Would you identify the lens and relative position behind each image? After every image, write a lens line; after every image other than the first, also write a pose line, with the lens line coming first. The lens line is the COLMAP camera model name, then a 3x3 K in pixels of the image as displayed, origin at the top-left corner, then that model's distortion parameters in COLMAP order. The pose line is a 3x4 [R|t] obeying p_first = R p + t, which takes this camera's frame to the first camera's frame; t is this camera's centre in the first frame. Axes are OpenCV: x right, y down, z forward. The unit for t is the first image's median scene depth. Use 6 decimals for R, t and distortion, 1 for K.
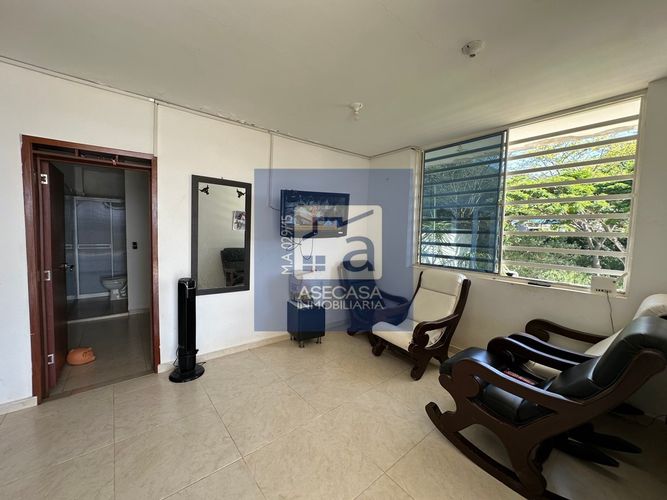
lens RADIAL K [[266.5, 0, 333.8], [0, 266.5, 250.1], [0, 0, 1]] dist [-0.000072, -0.000231]
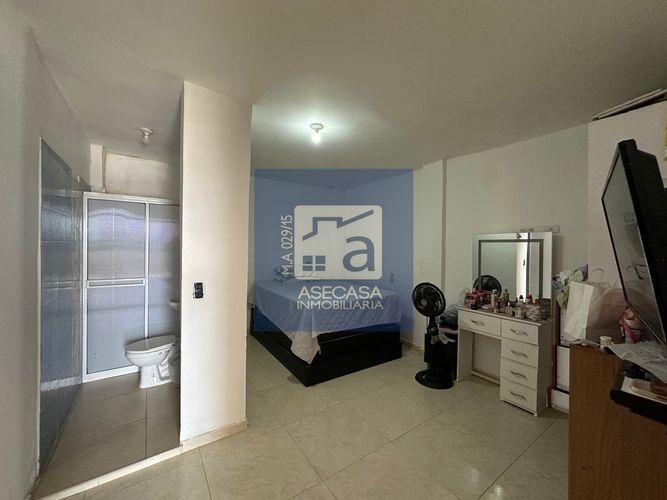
lens RADIAL K [[266.5, 0, 333.1], [0, 266.5, 247.4], [0, 0, 1]] dist [-0.000072, -0.000231]
pose [[0.996544, -0.016343, -0.081442, -0.415990], [0.011275, 0.997993, -0.062310, -0.046825], [0.082296, 0.061176, 0.994729, 0.495477]]
